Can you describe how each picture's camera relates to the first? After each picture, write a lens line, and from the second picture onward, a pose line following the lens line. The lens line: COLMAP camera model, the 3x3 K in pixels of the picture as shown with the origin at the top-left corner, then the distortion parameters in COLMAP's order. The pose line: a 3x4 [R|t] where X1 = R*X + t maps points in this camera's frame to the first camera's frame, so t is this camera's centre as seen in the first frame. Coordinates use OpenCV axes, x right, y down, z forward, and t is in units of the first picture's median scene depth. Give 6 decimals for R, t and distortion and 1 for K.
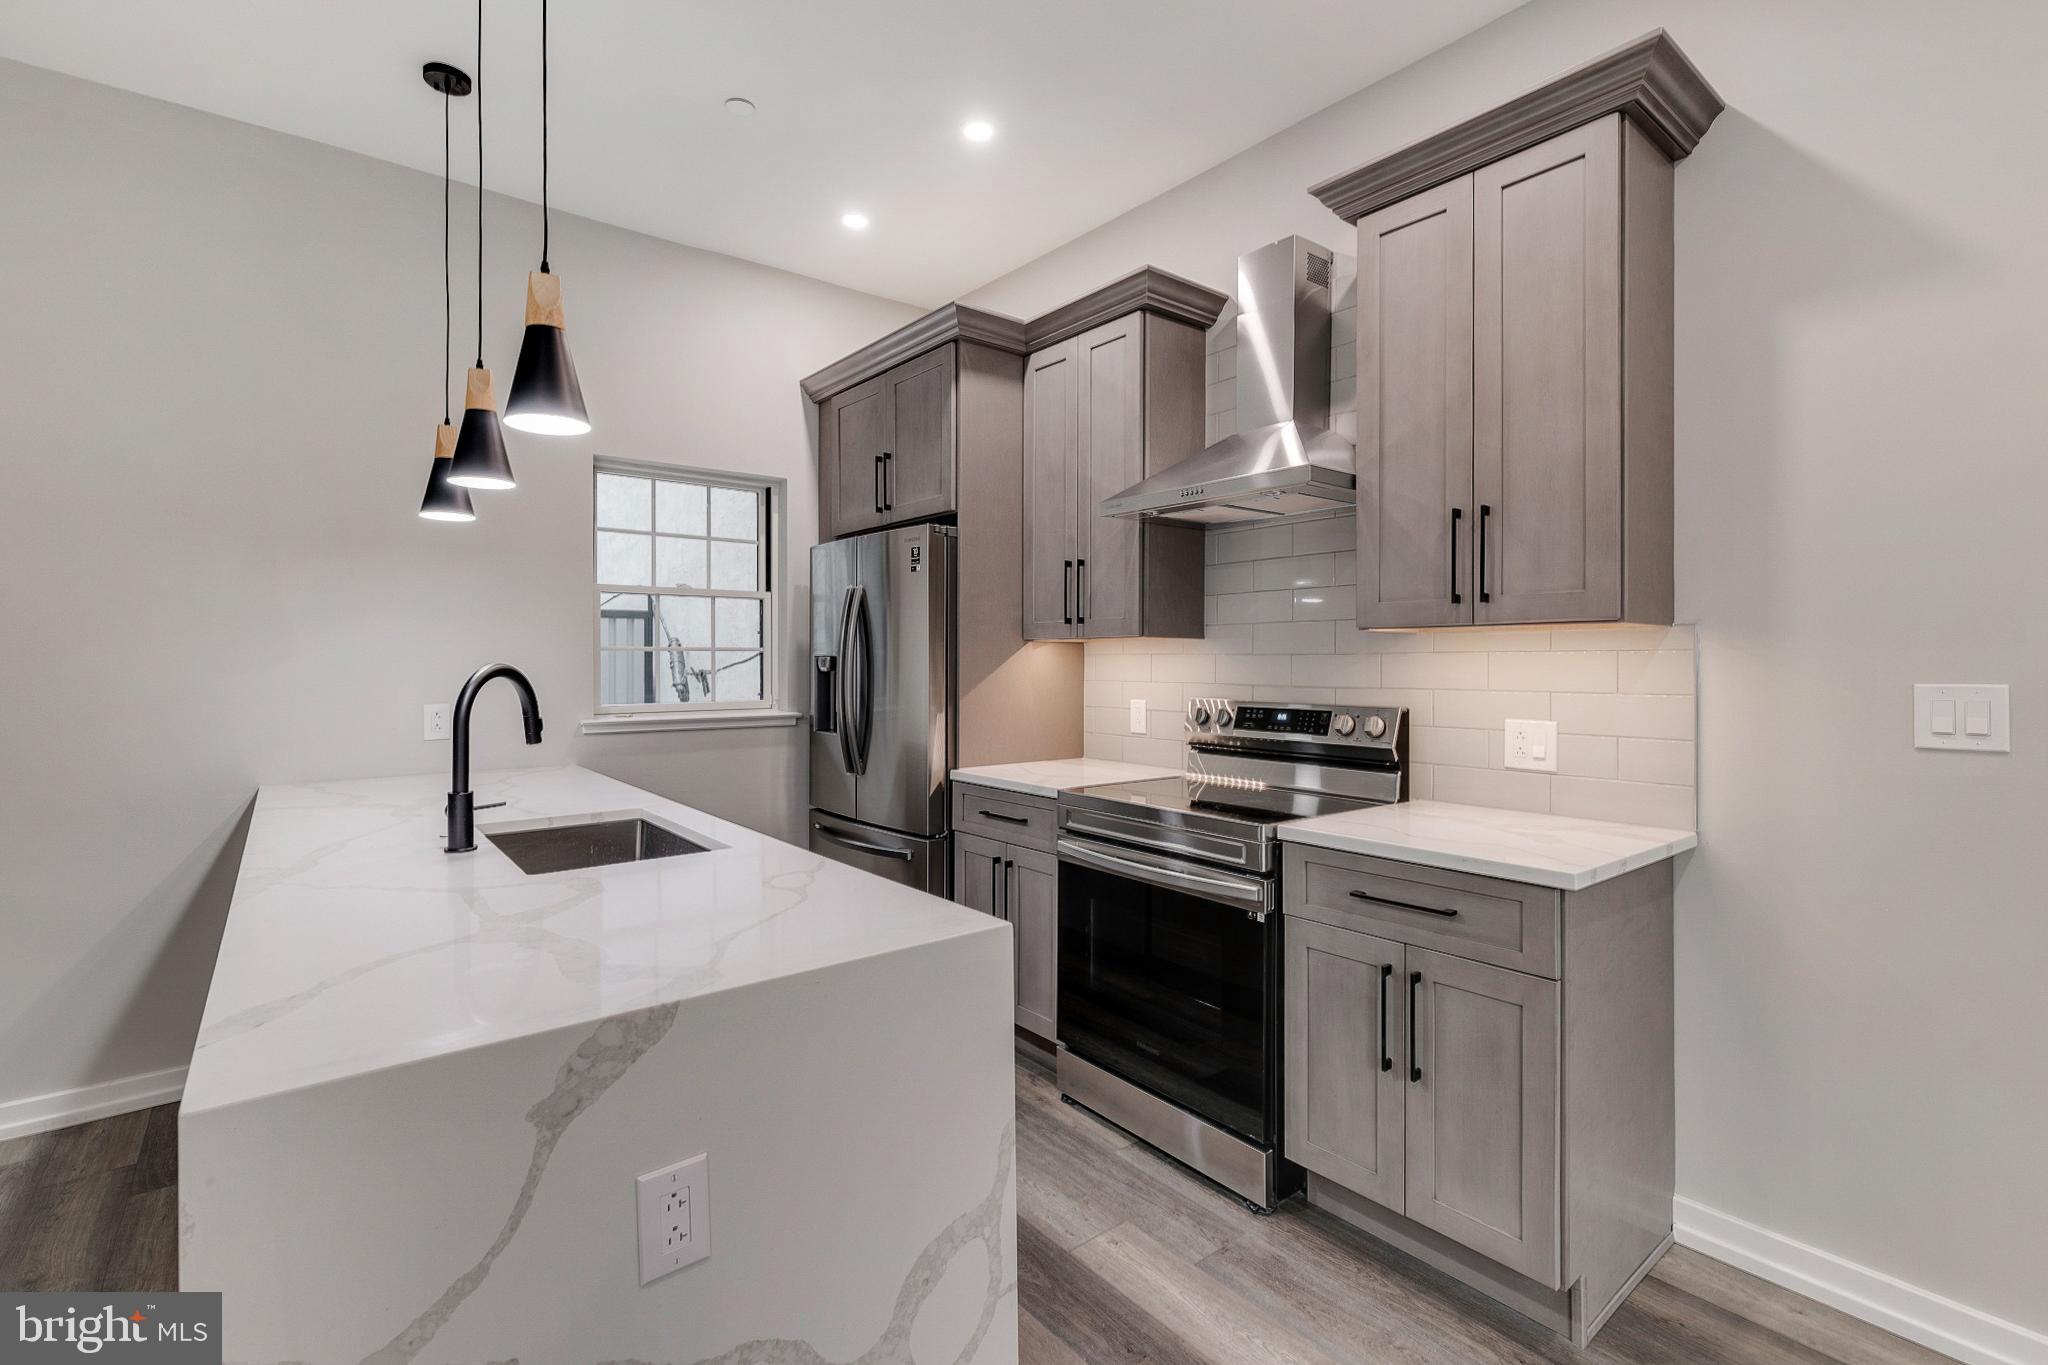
lens RADIAL K [[925.7, 0, 1028.6], [0, 925.7, 662.2], [0, 0, 1]] dist [0.005871, -0.001823]
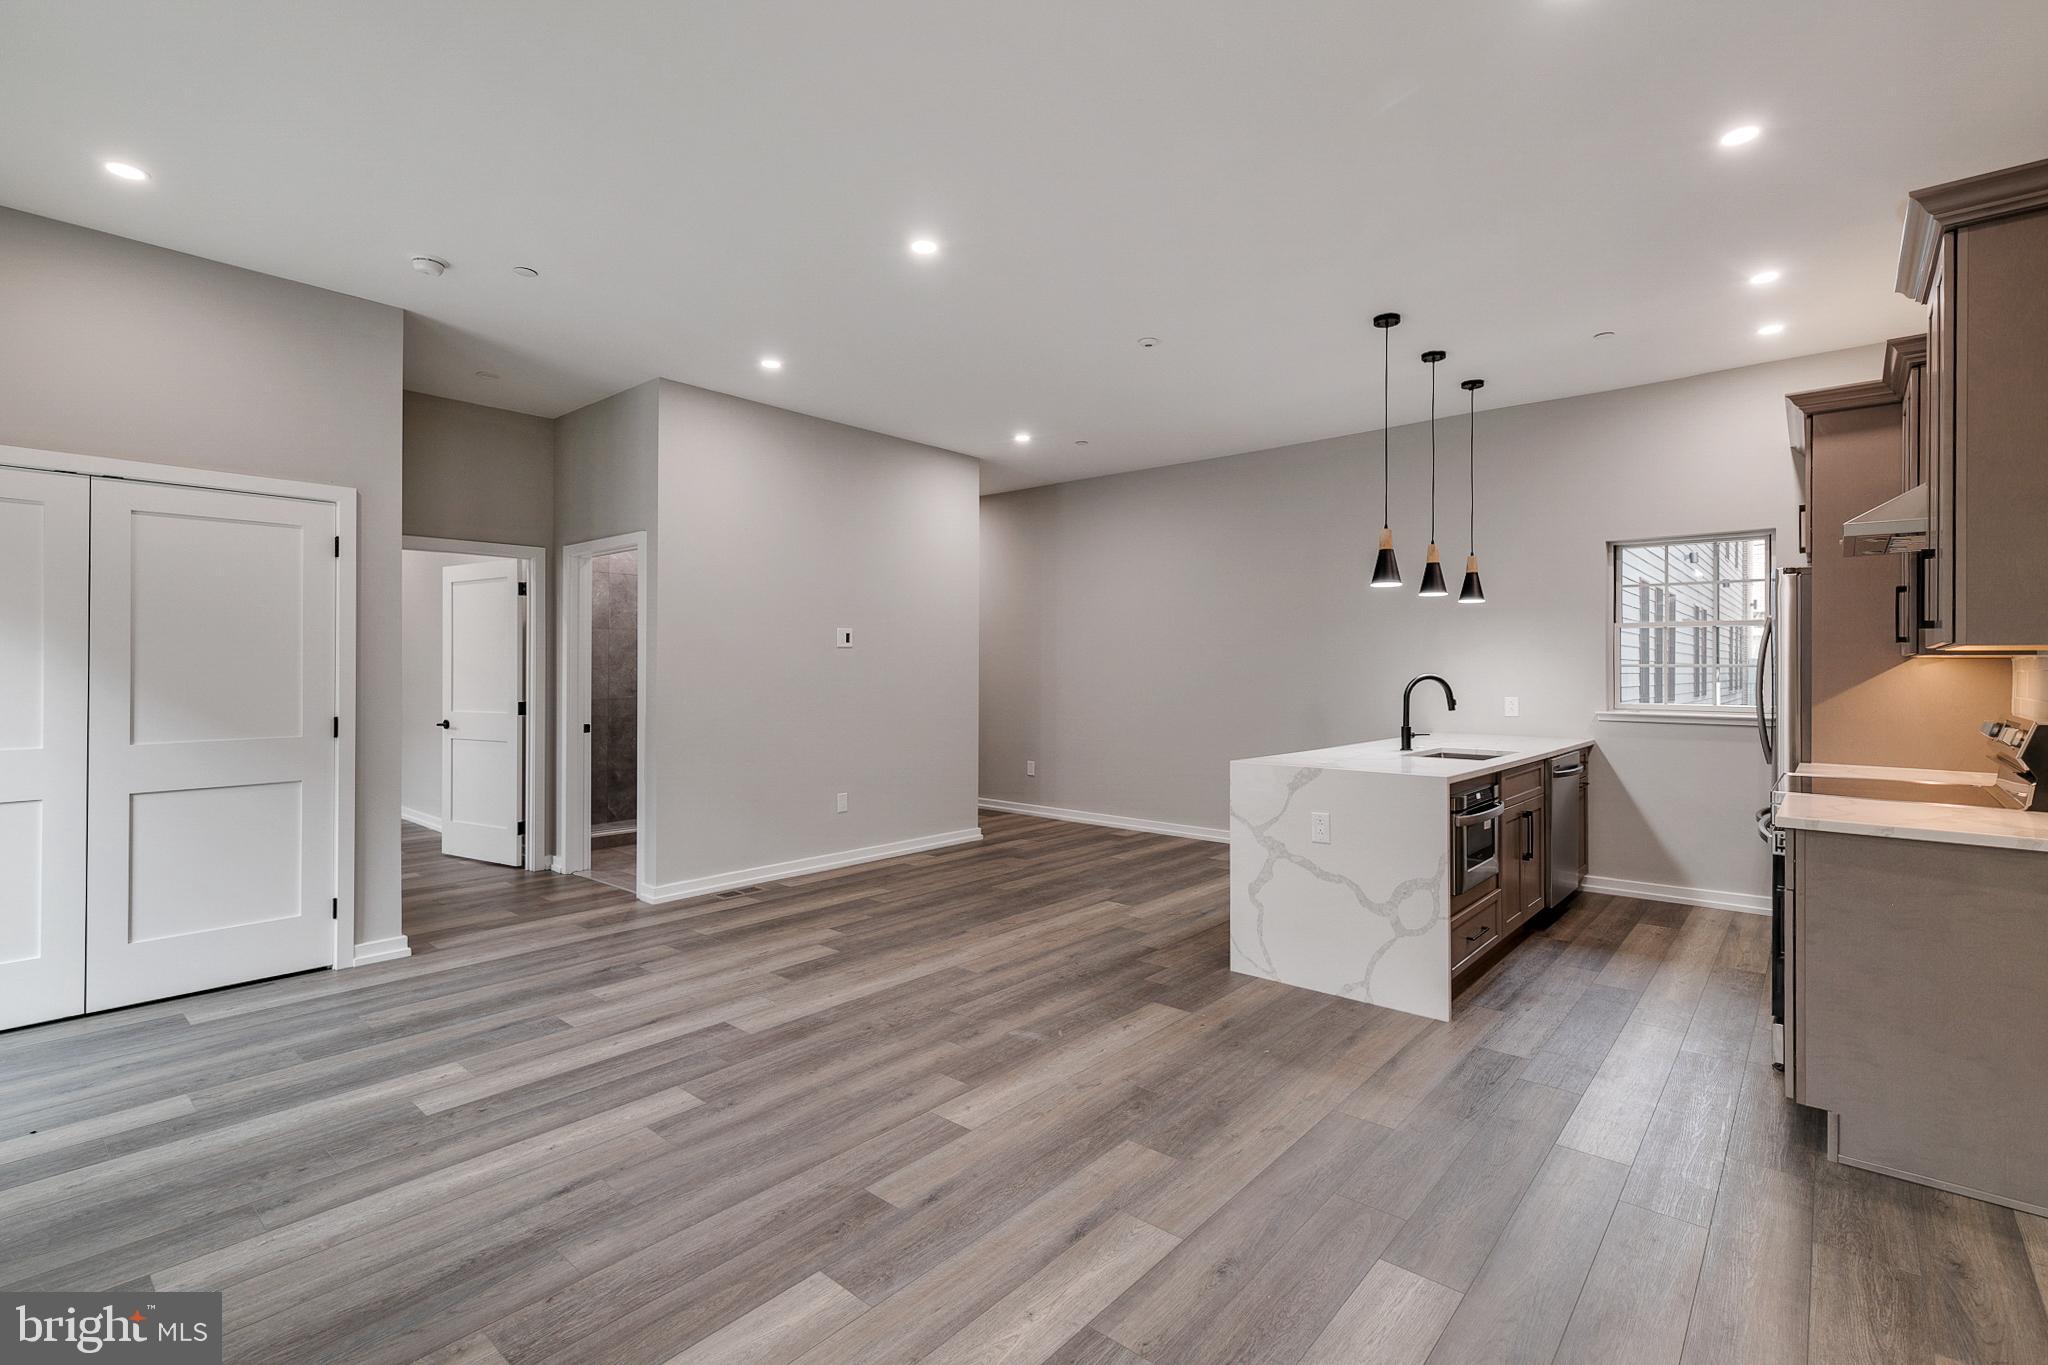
lens RADIAL K [[925.7, 0, 1028.6], [0, 925.7, 662.2], [0, 0, 1]] dist [0.005871, -0.001823]
pose [[0.178744, -0.006880, -0.983872, 1.184928], [-0.006683, 0.999944, -0.008207, -0.001689], [0.983873, 0.008042, 0.178688, -0.305472]]
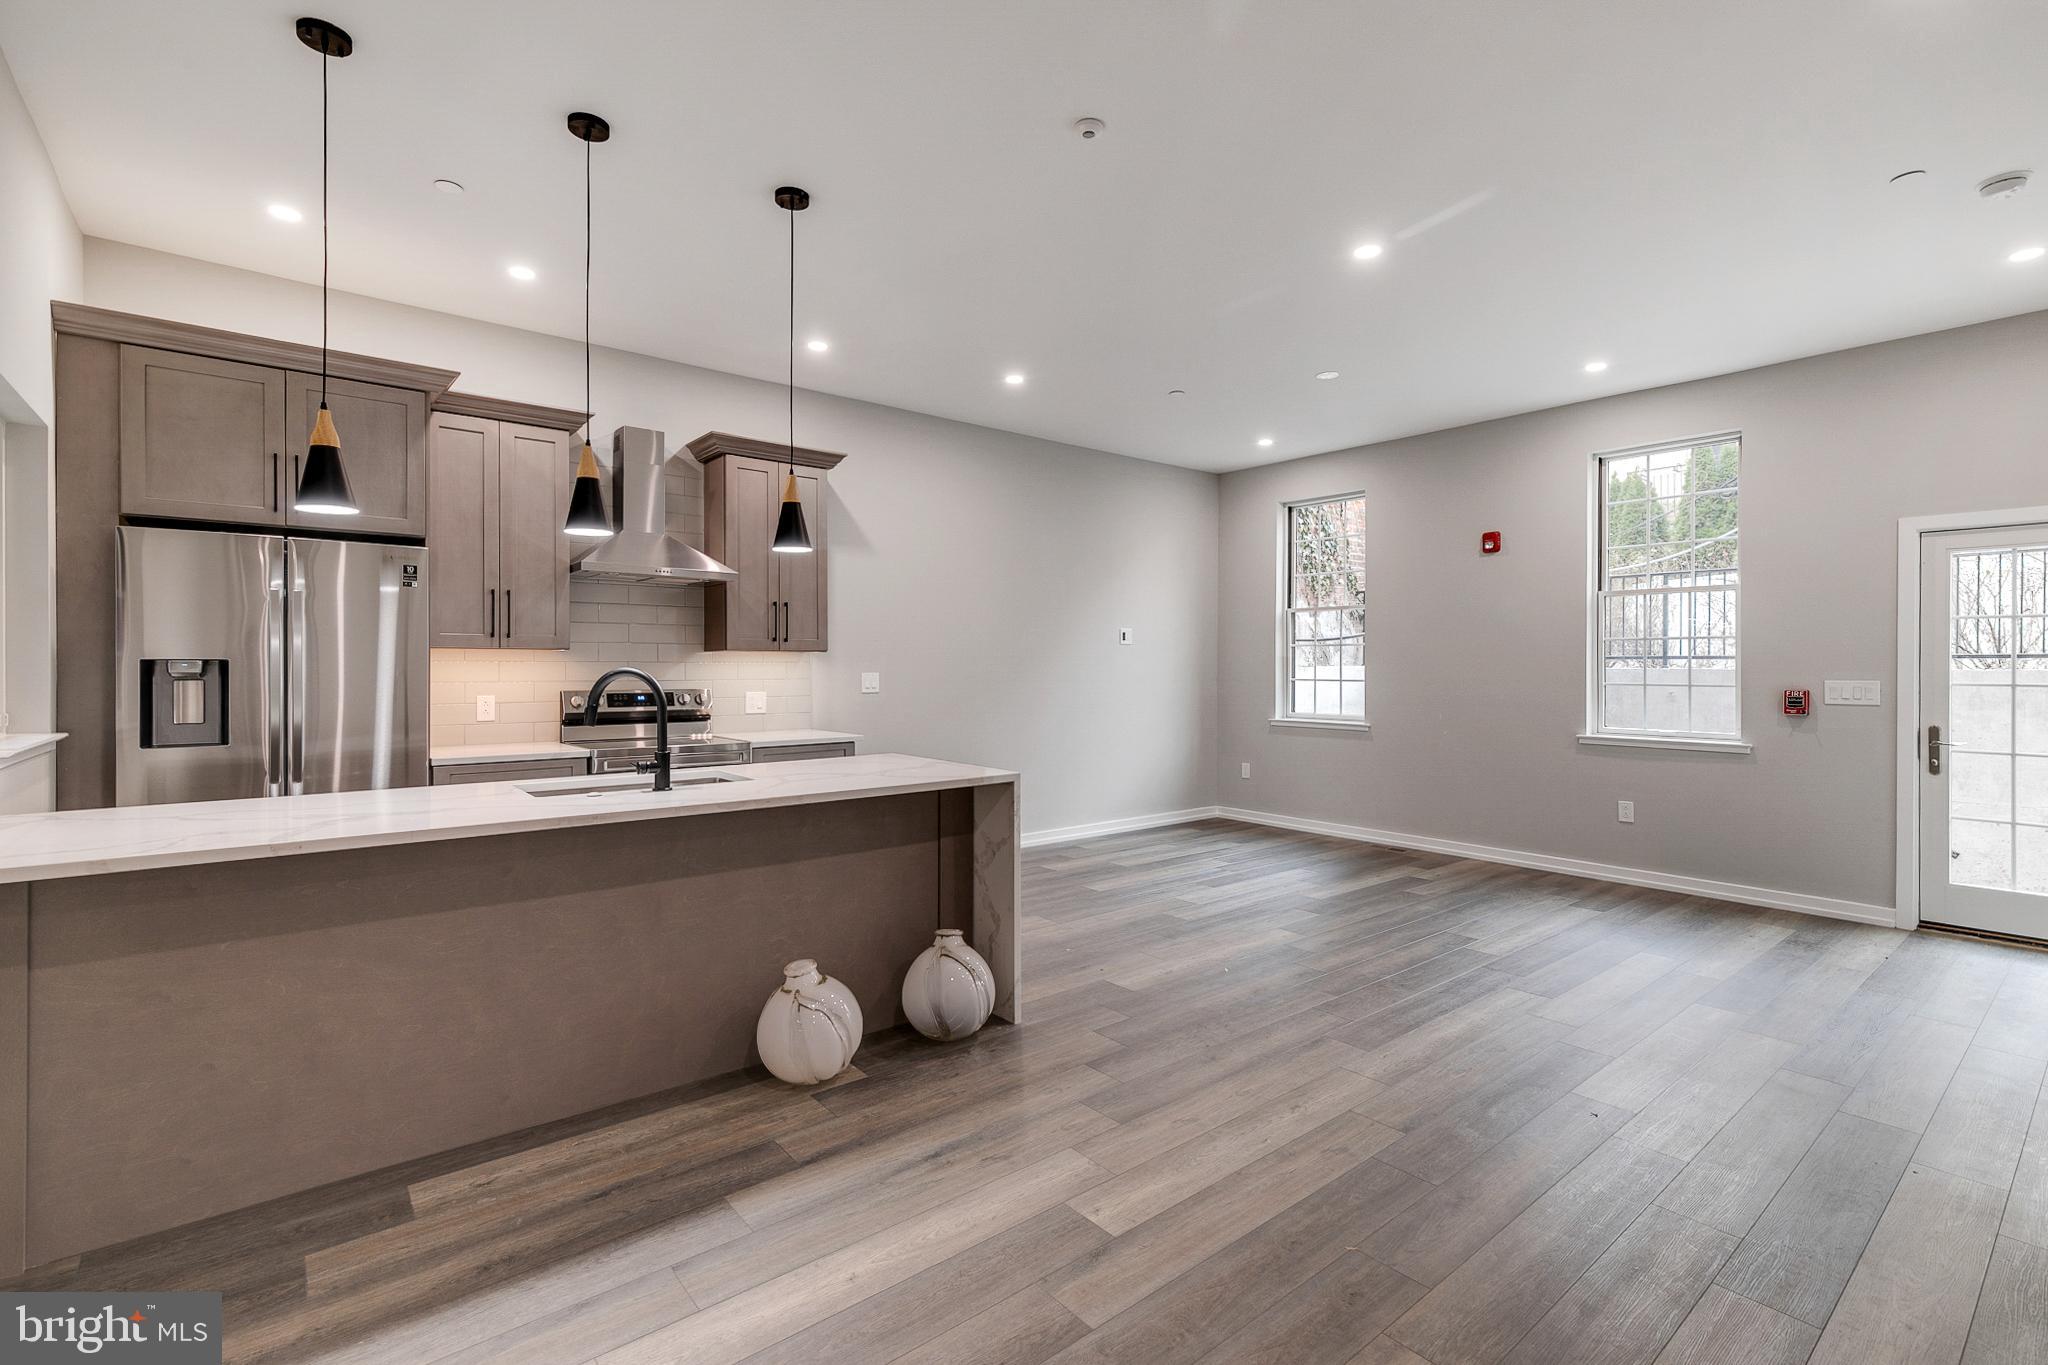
lens RADIAL K [[931.9, 0, 1020.6], [0, 931.9, 665.8], [0, 0, 1]] dist [0.001053, -0.000277]
pose [[-0.003376, 0.001699, 0.999993, -1.578742], [0.000953, 0.999998, -0.001695, 0.002059], [-0.999994, 0.000947, -0.003378, 0.308529]]
